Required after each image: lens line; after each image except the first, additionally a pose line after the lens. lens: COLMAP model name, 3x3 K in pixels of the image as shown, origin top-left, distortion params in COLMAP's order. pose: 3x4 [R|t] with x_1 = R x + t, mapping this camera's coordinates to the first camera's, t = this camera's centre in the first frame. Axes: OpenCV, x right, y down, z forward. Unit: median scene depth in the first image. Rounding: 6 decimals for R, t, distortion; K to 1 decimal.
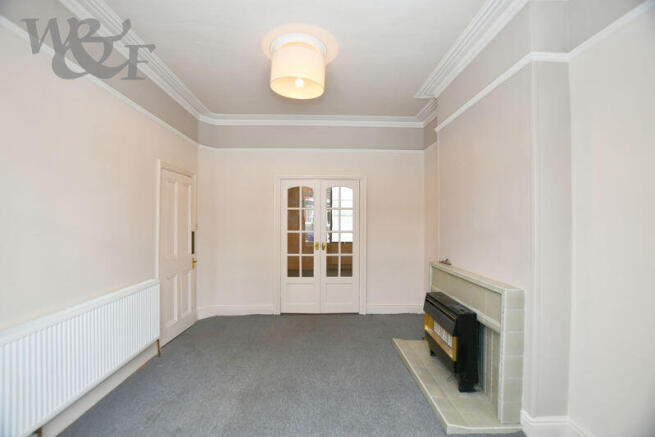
lens RADIAL K [[287.5, 0, 323.8], [0, 287.5, 218.7], [0, 0, 1]] dist [-0.017469, 0.000011]
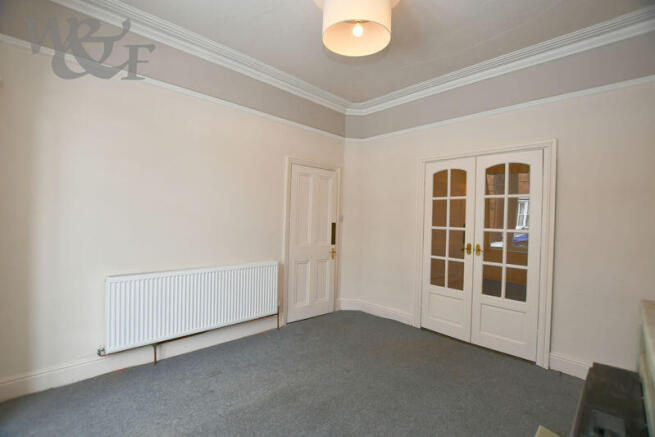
lens RADIAL K [[287.5, 0, 326.8], [0, 287.5, 219.5], [0, 0, 1]] dist [-0.017469, 0.000011]
pose [[0.678724, 0.016596, -0.734206, 0.262743], [-0.019649, 0.999797, 0.004435, 0.025522], [0.734131, 0.011416, 0.678912, 0.249115]]
